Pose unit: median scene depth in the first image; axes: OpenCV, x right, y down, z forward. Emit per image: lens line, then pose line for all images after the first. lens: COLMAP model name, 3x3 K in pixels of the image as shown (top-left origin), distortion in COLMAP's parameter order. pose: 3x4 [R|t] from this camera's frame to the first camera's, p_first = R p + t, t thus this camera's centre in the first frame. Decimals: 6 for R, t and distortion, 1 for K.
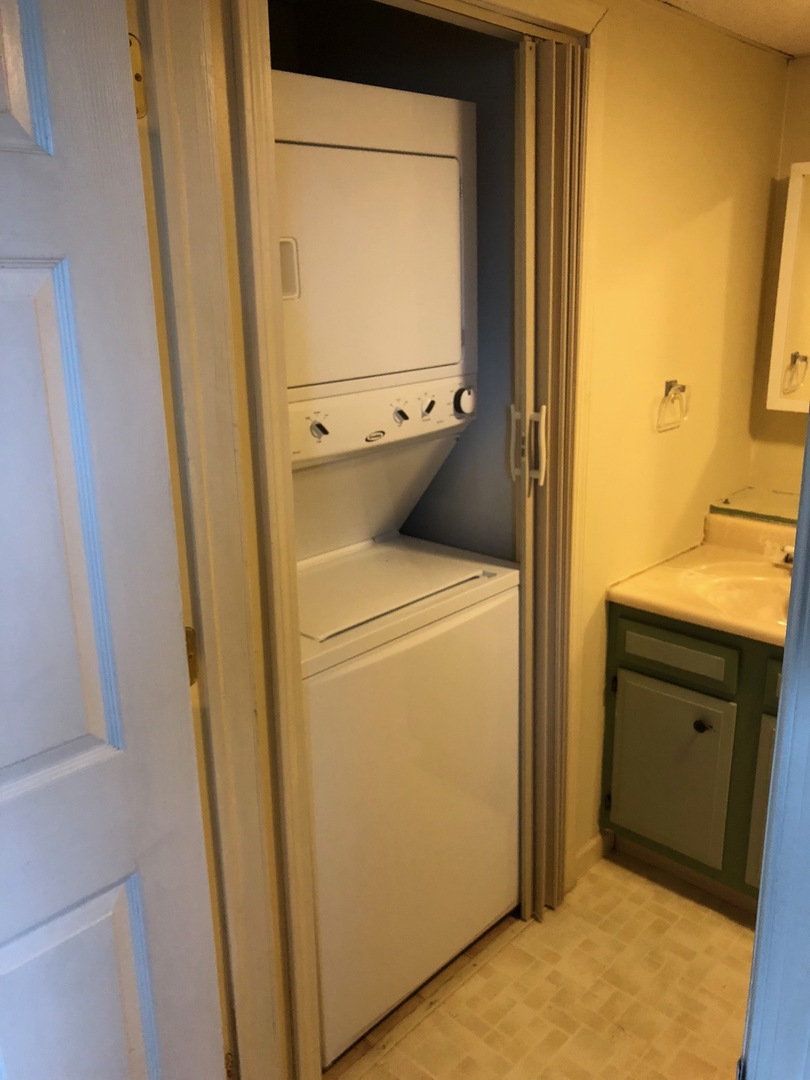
lens RADIAL K [[878.4, 0, 394.0], [0, 878.4, 536.8], [0, 0, 1]] dist [0.011259, -0.003476]
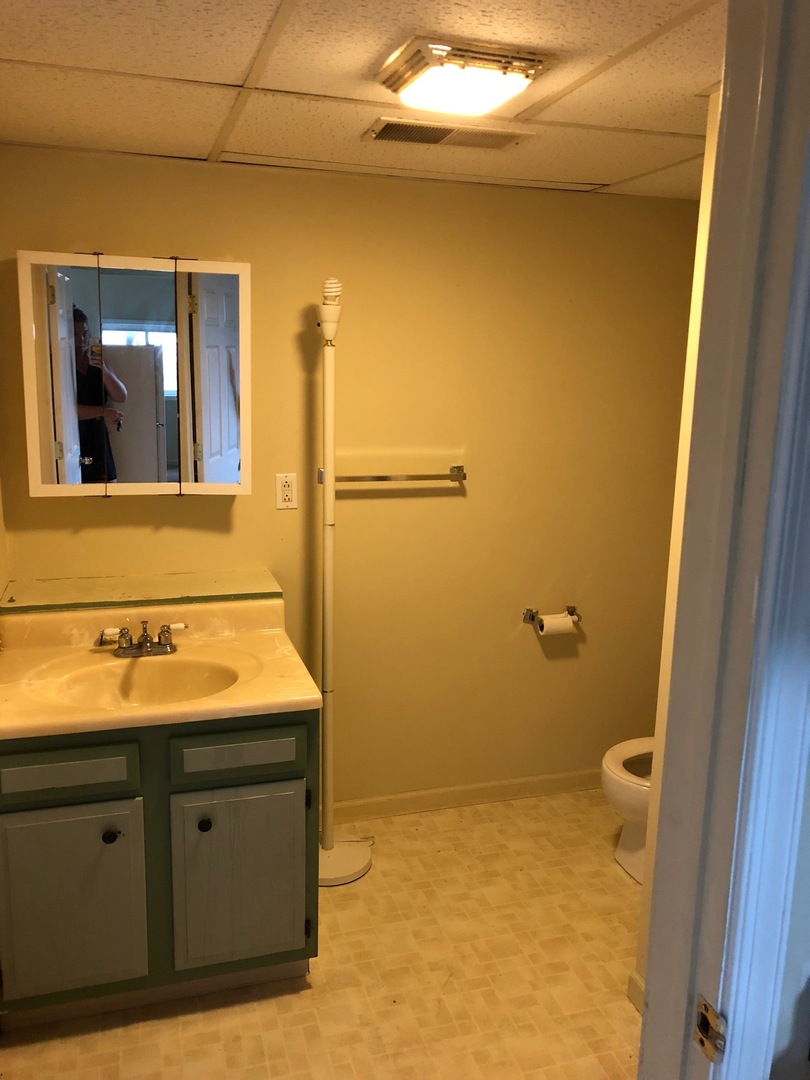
lens RADIAL K [[878.4, 0, 396.4], [0, 878.4, 544.9], [0, 0, 1]] dist [0.011259, -0.003476]
pose [[0.508257, -0.153228, 0.847464, -0.220183], [0.220247, 0.974447, 0.044096, -0.055135], [-0.832566, 0.164239, 0.529018, 0.190926]]
